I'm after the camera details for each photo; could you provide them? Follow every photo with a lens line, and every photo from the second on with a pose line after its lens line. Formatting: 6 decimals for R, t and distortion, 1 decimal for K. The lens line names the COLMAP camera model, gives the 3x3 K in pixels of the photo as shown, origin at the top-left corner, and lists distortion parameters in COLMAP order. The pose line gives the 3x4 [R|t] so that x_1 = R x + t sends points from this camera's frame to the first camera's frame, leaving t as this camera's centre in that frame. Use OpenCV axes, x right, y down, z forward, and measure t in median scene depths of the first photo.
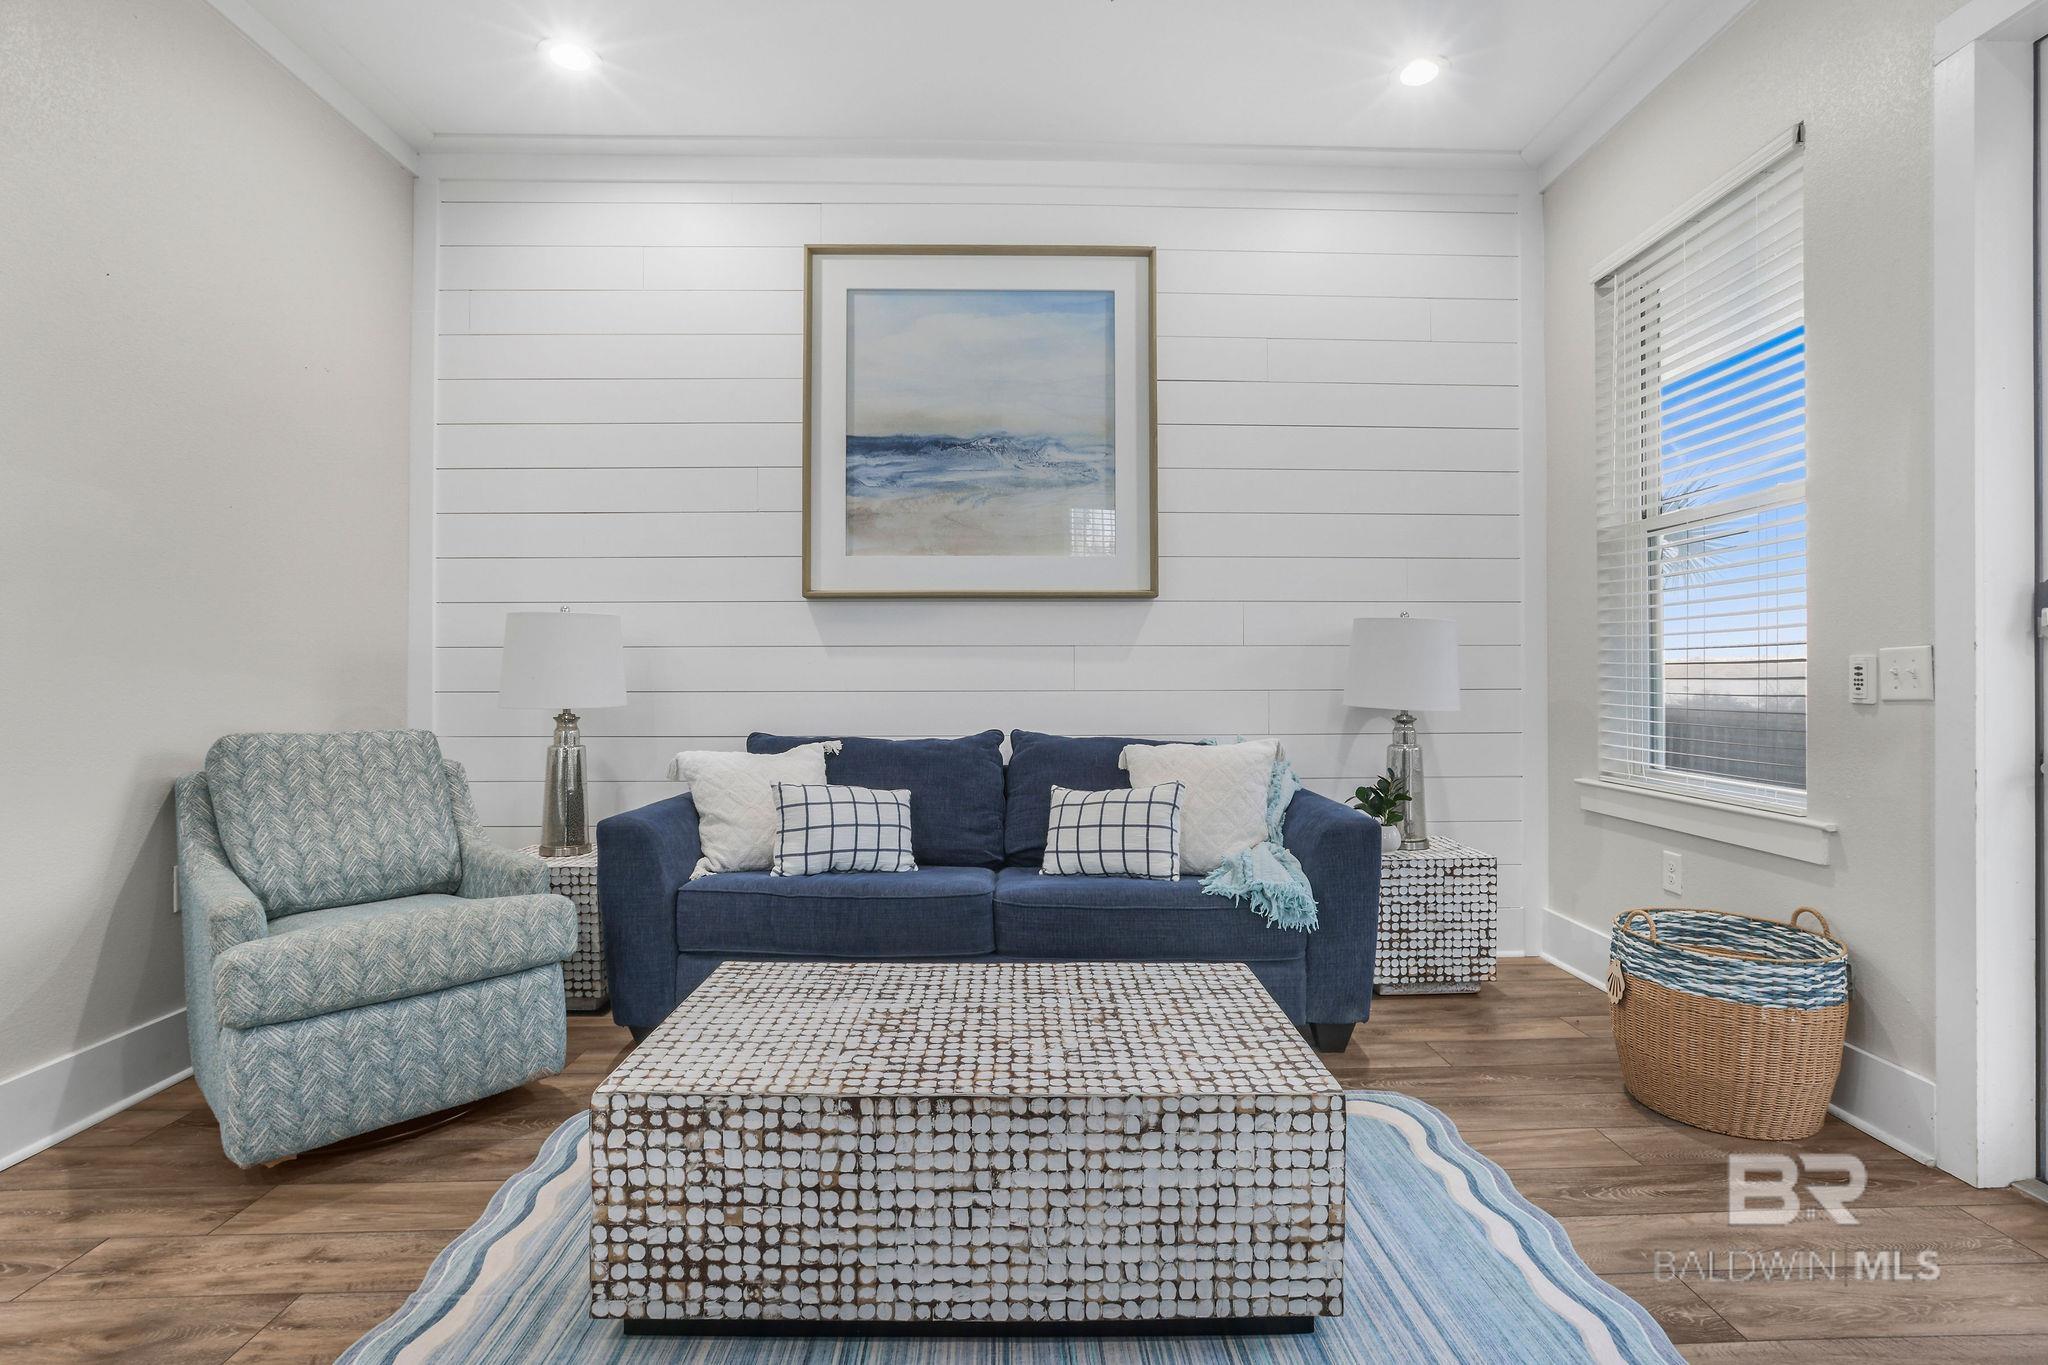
lens RADIAL K [[965.6, 0, 1029.5], [0, 965.6, 642.5], [0, 0, 1]] dist [-0.016635, 0.001333]
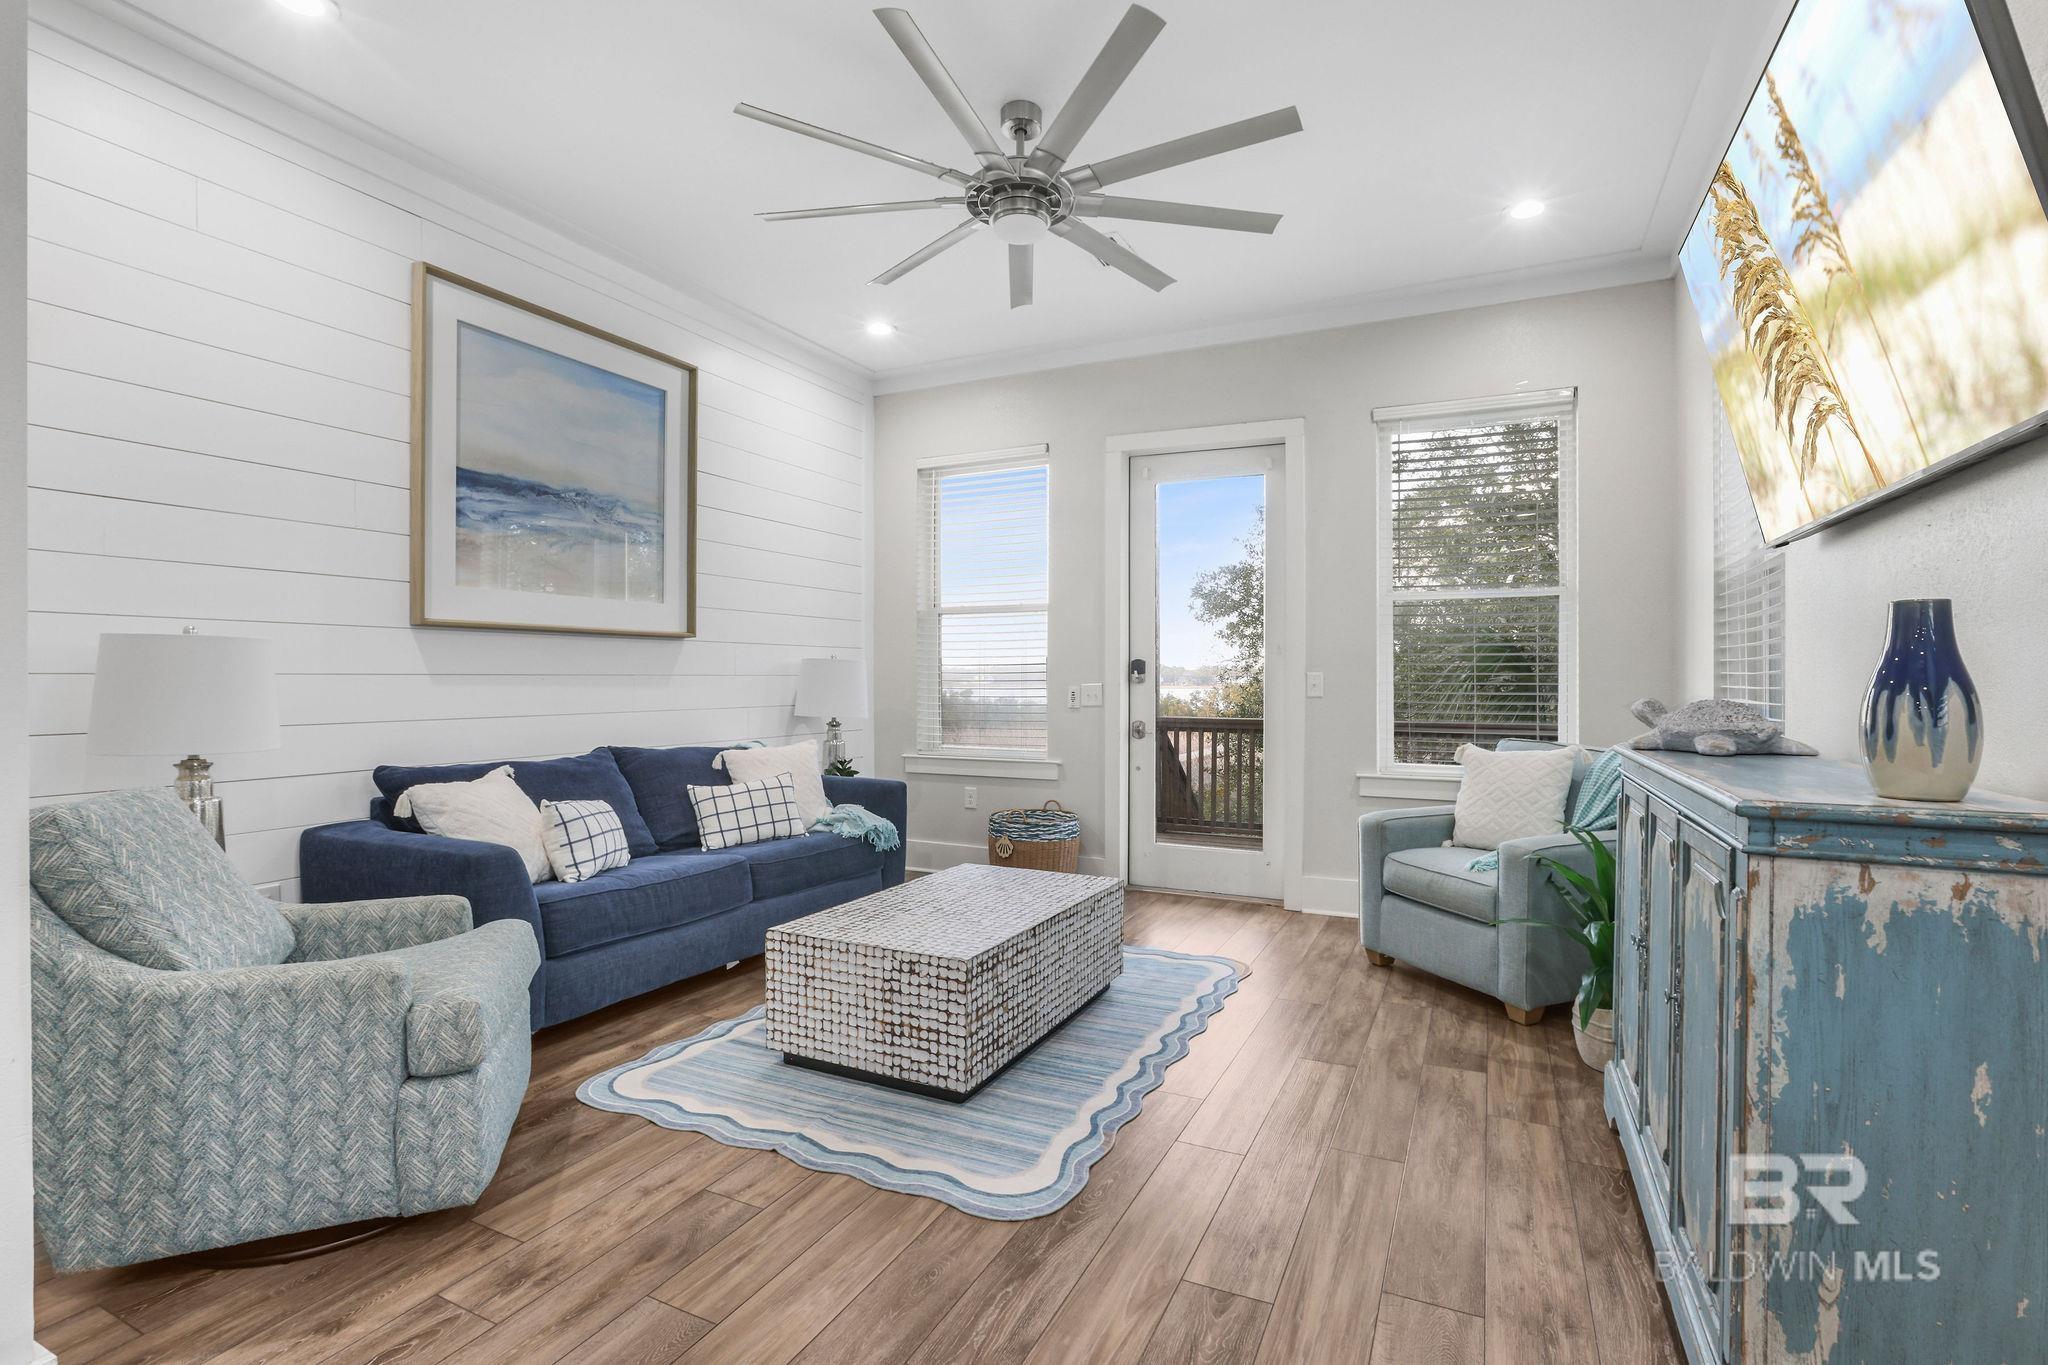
lens RADIAL K [[954.8, 0, 1024.0], [0, 954.8, 682.5], [0, 0, 1]] dist [-0.042235, 0.000927]
pose [[0.458447, -0.003680, 0.888714, -0.792338], [-0.028789, 0.999405, 0.018990, -0.024651], [-0.888255, -0.034291, 0.458068, 0.015313]]
